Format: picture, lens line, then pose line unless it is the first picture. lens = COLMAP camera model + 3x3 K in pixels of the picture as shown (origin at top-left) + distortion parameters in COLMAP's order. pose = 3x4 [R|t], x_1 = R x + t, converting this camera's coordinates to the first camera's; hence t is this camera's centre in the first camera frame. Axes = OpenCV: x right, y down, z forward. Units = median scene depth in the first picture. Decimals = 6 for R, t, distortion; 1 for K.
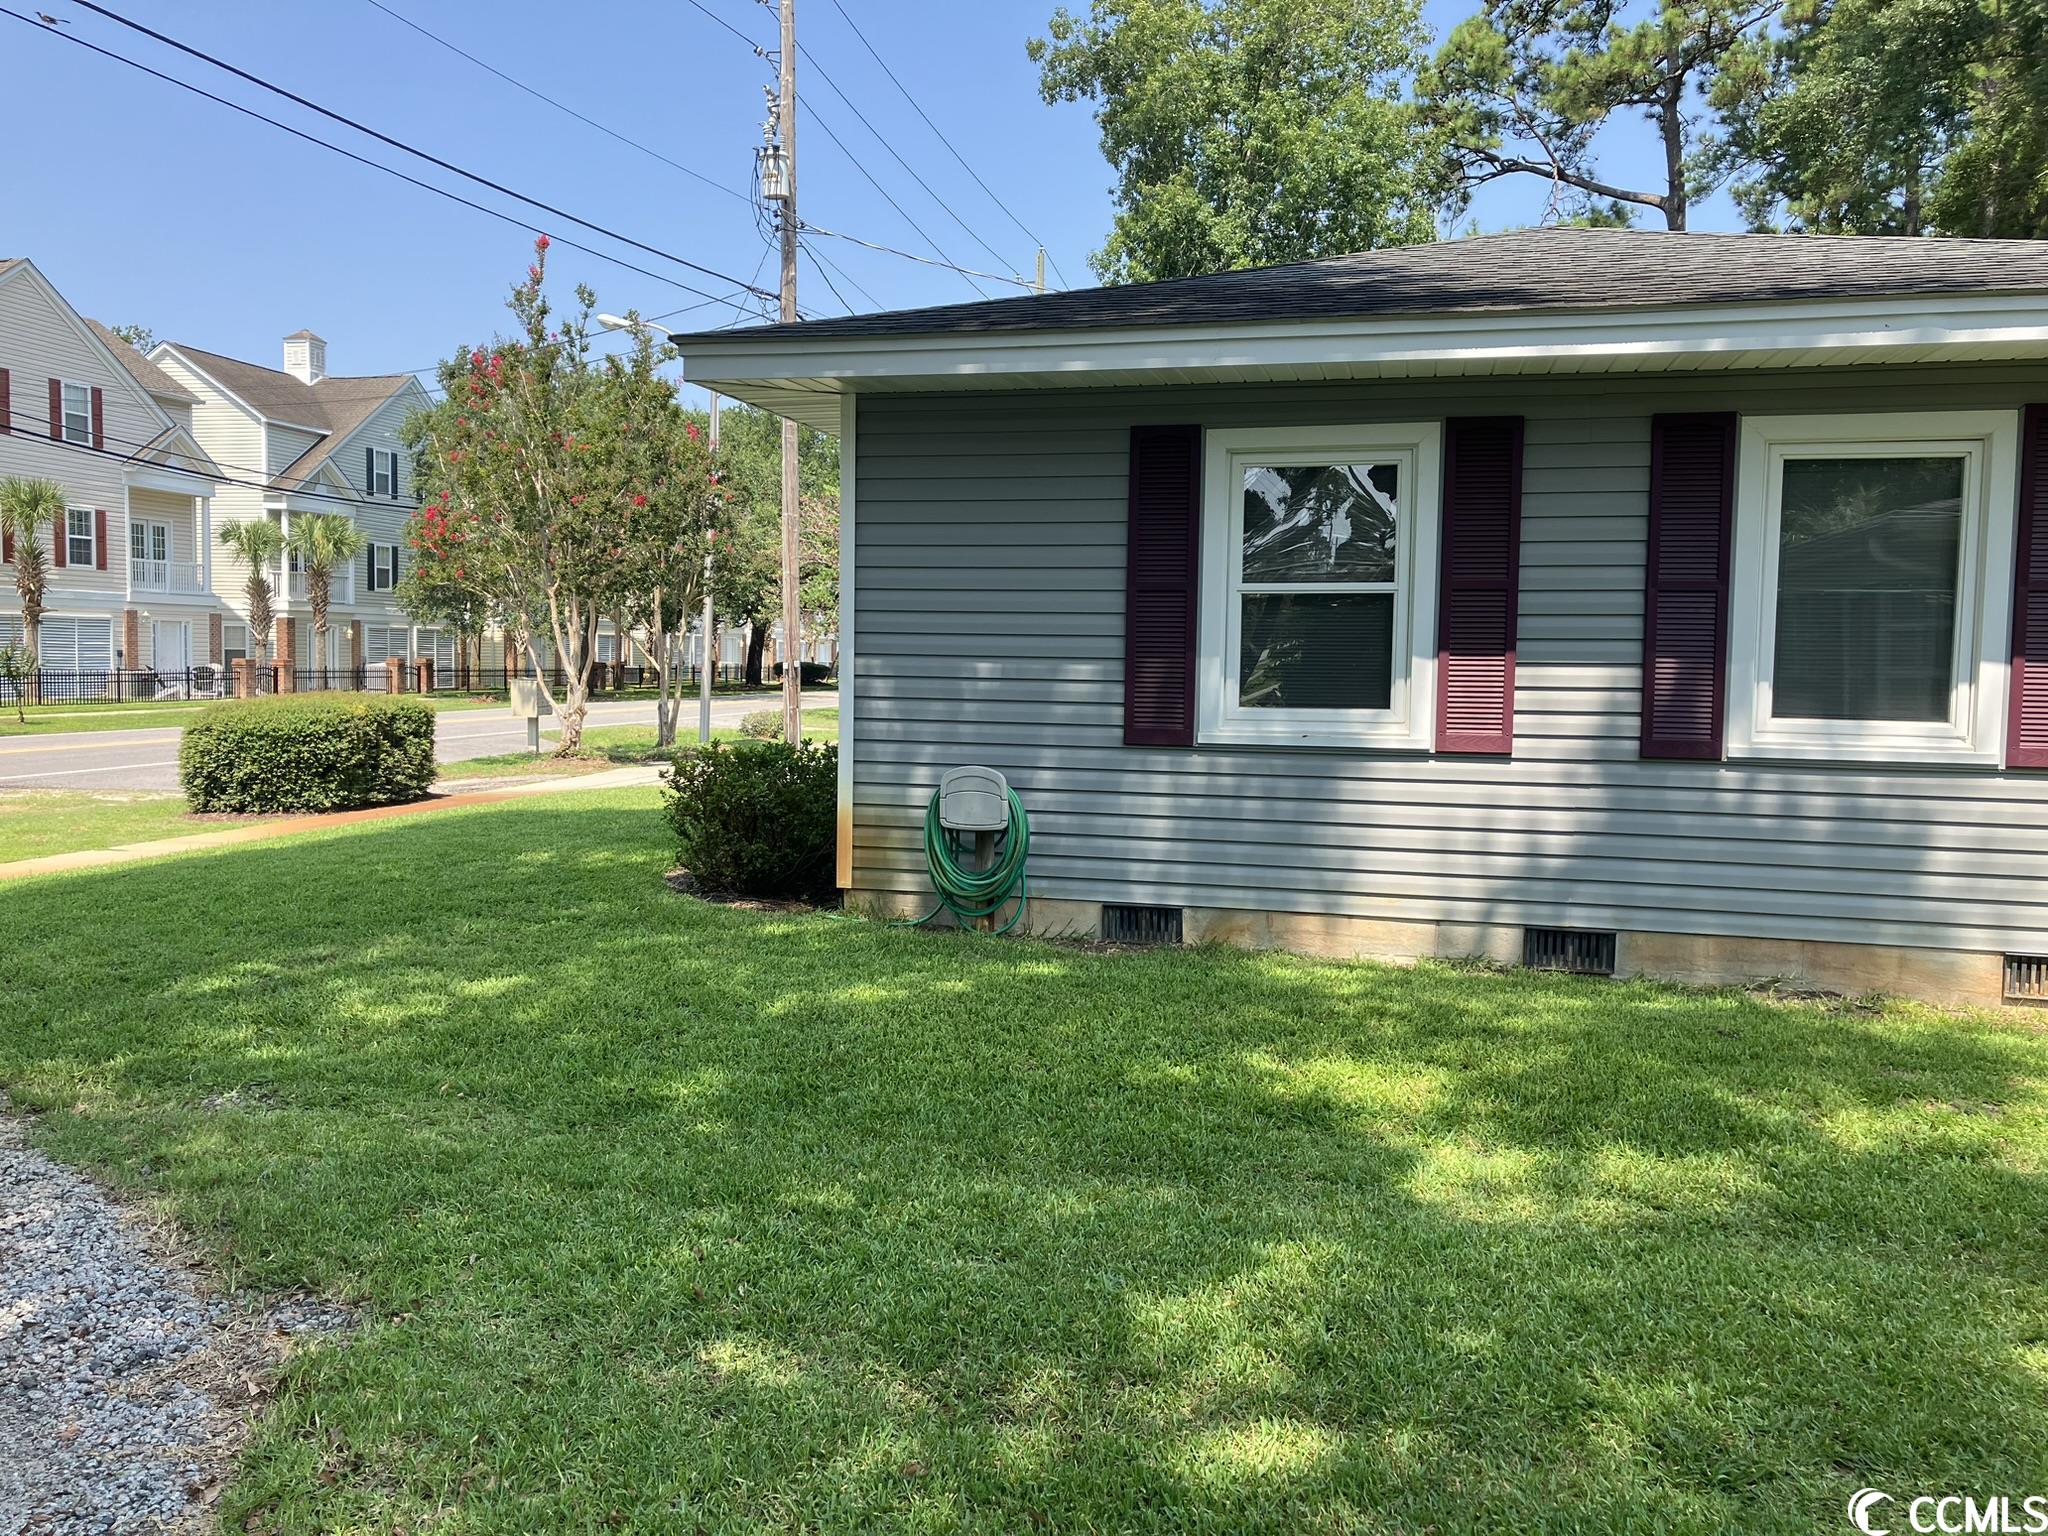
lens RADIAL K [[1683.5, 0, 1017.0], [0, 1683.5, 784.2], [0, 0, 1]] dist [0.049621, -0.061099]
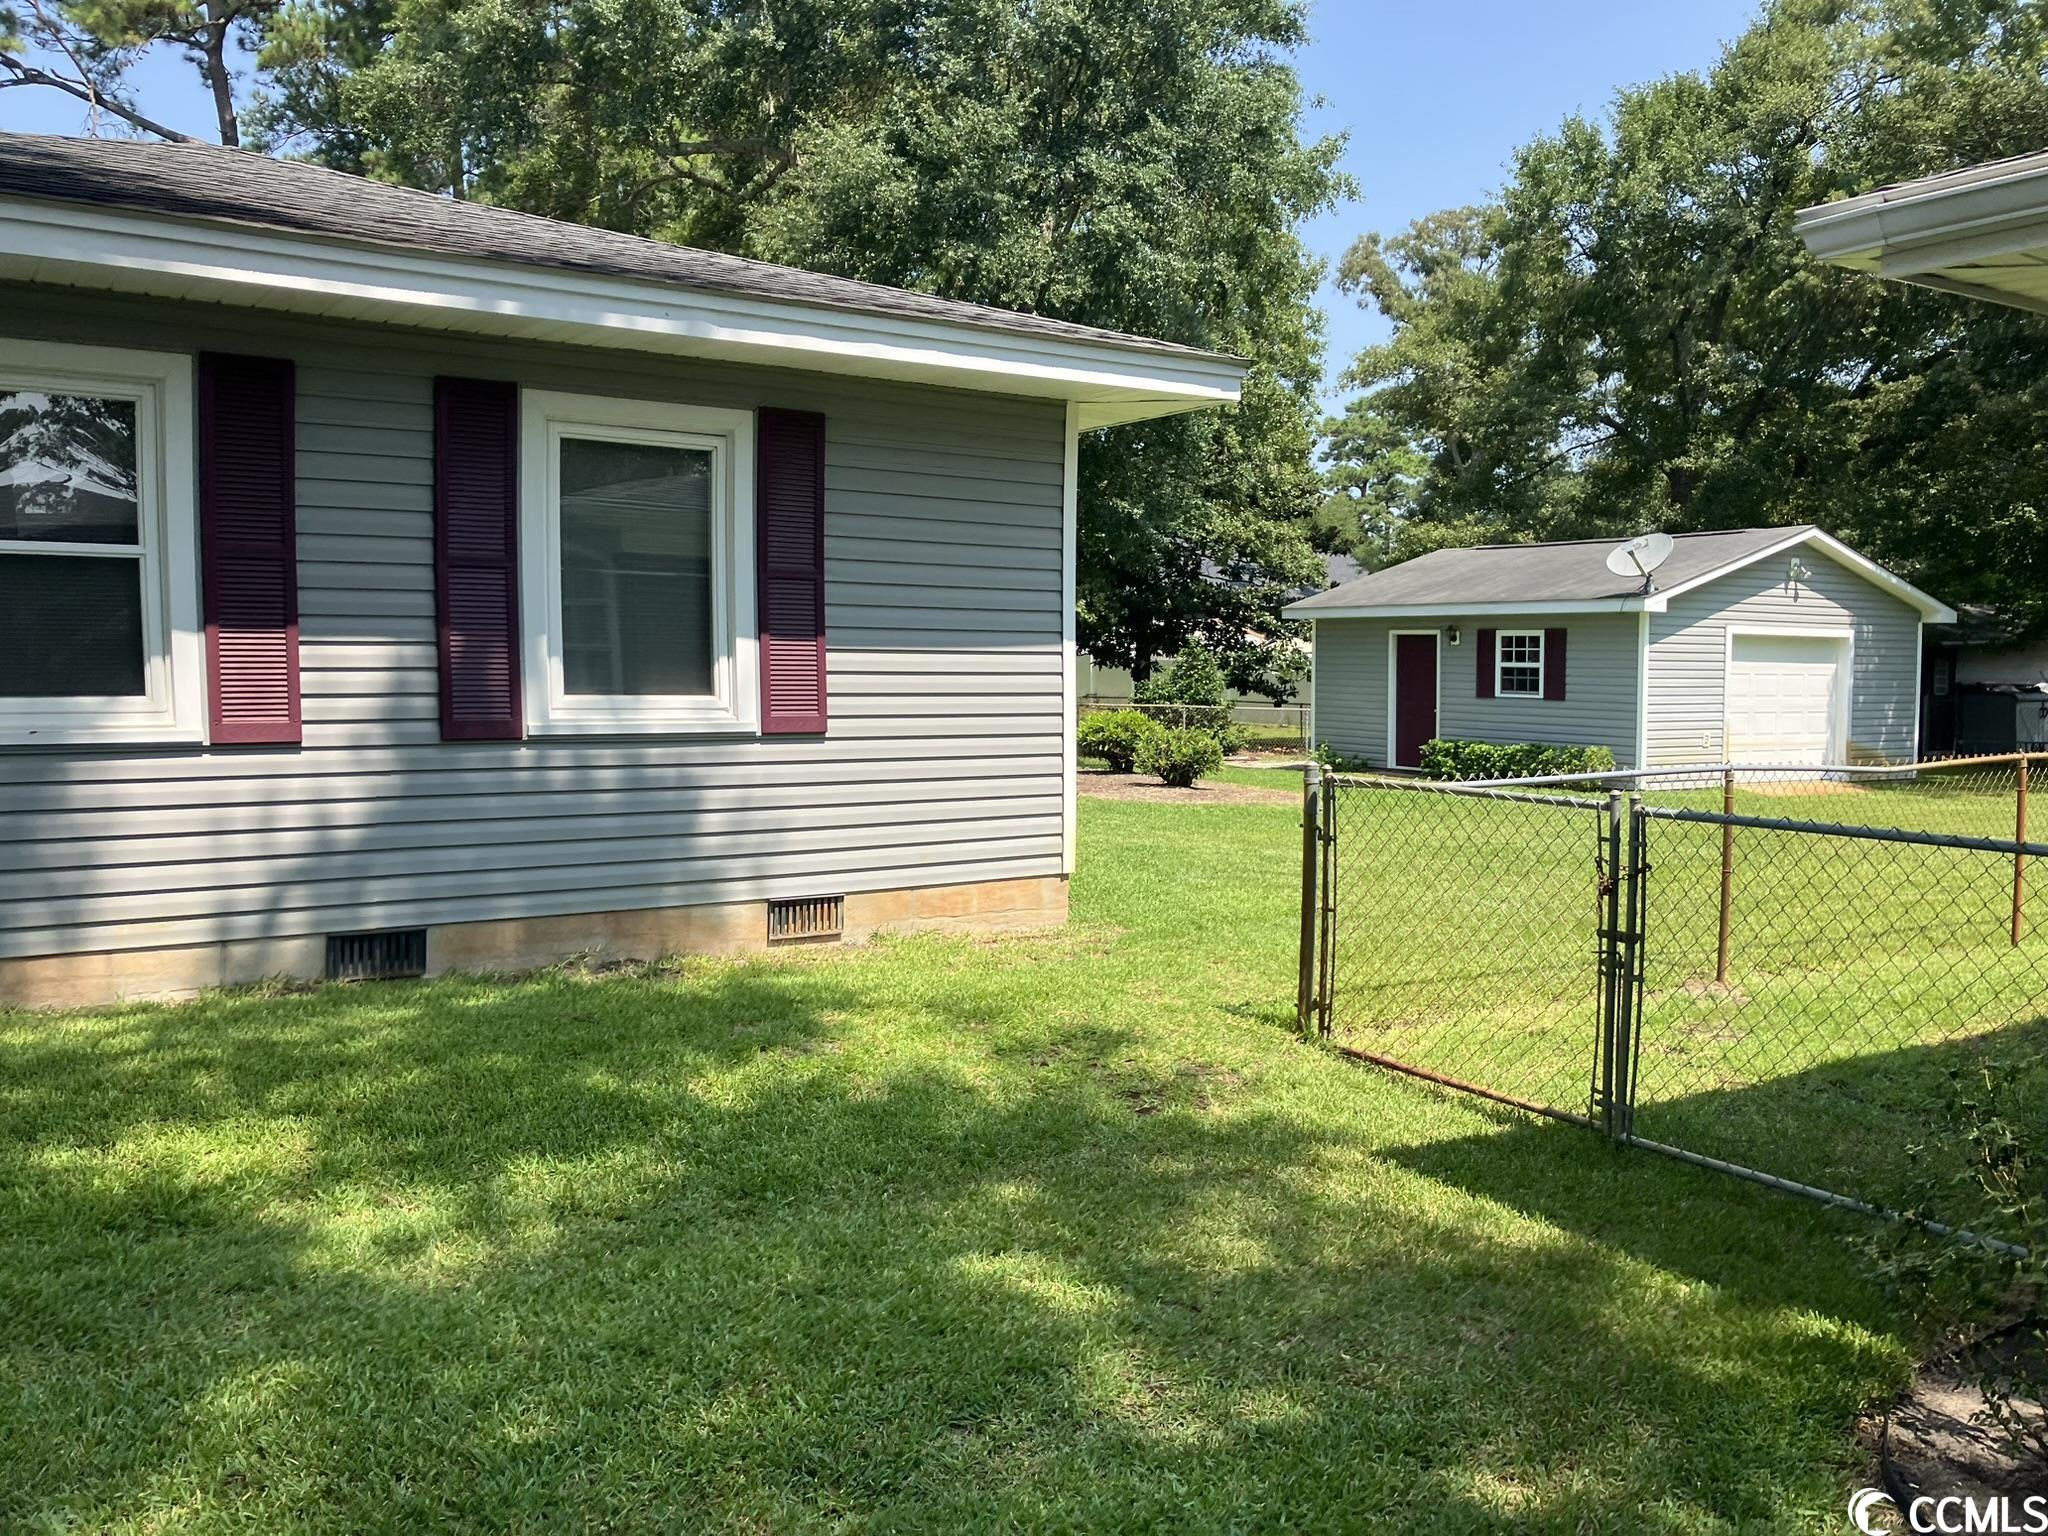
lens RADIAL K [[1683.5, 0, 1053.0], [0, 1683.5, 734.2], [0, 0, 1]] dist [0.049621, -0.061099]
pose [[0.683521, -0.045295, 0.728524, -0.084660], [0.053952, 0.998478, 0.011460, -0.011316], [-0.727934, 0.031473, 0.684924, 0.105672]]
